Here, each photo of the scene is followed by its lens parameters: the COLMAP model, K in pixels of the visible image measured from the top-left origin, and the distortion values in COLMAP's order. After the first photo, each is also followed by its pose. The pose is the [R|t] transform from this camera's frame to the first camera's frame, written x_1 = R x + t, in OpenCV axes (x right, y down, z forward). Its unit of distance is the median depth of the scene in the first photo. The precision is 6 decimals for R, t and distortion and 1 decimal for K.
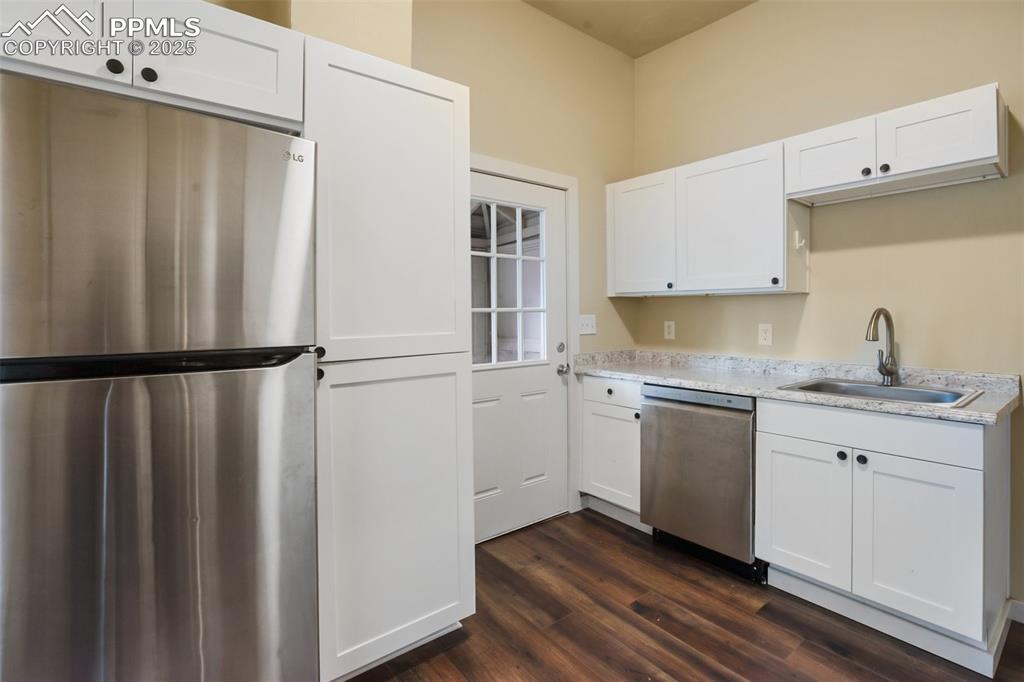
lens RADIAL K [[484.7, 0, 518.4], [0, 484.7, 313.8], [0, 0, 1]] dist [-0.027614, 0.004374]
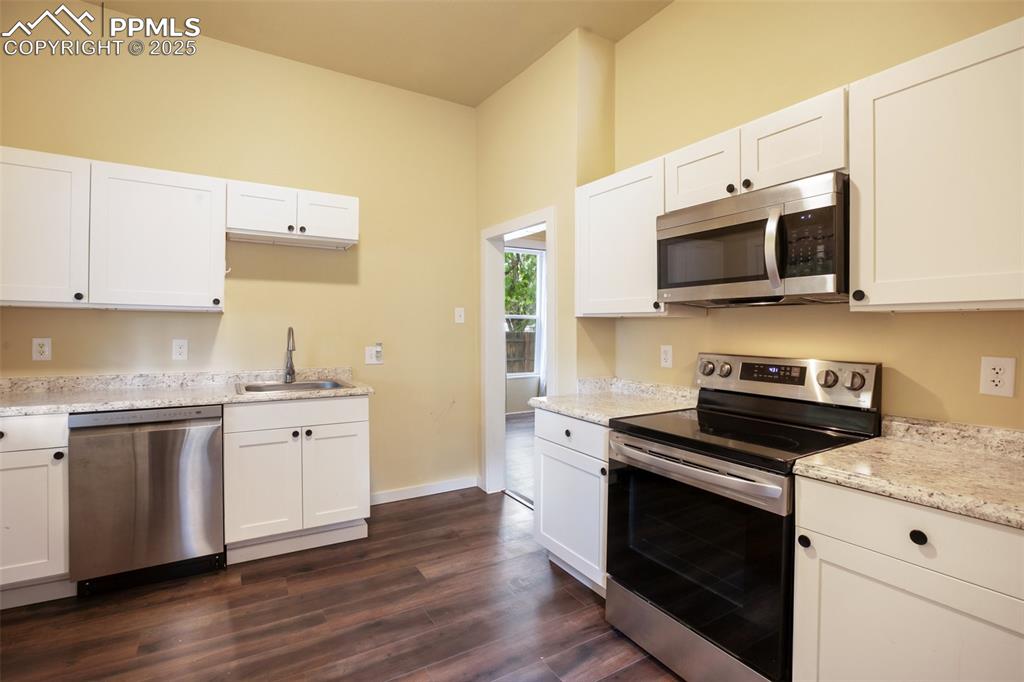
lens RADIAL K [[484.7, 0, 504.9], [0, 484.7, 334.6], [0, 0, 1]] dist [-0.027614, 0.004374]
pose [[0.116418, -0.003710, 0.993193, -0.509942], [-0.009989, 0.999938, 0.004906, -0.003098], [-0.993150, -0.010492, 0.116373, 0.192902]]
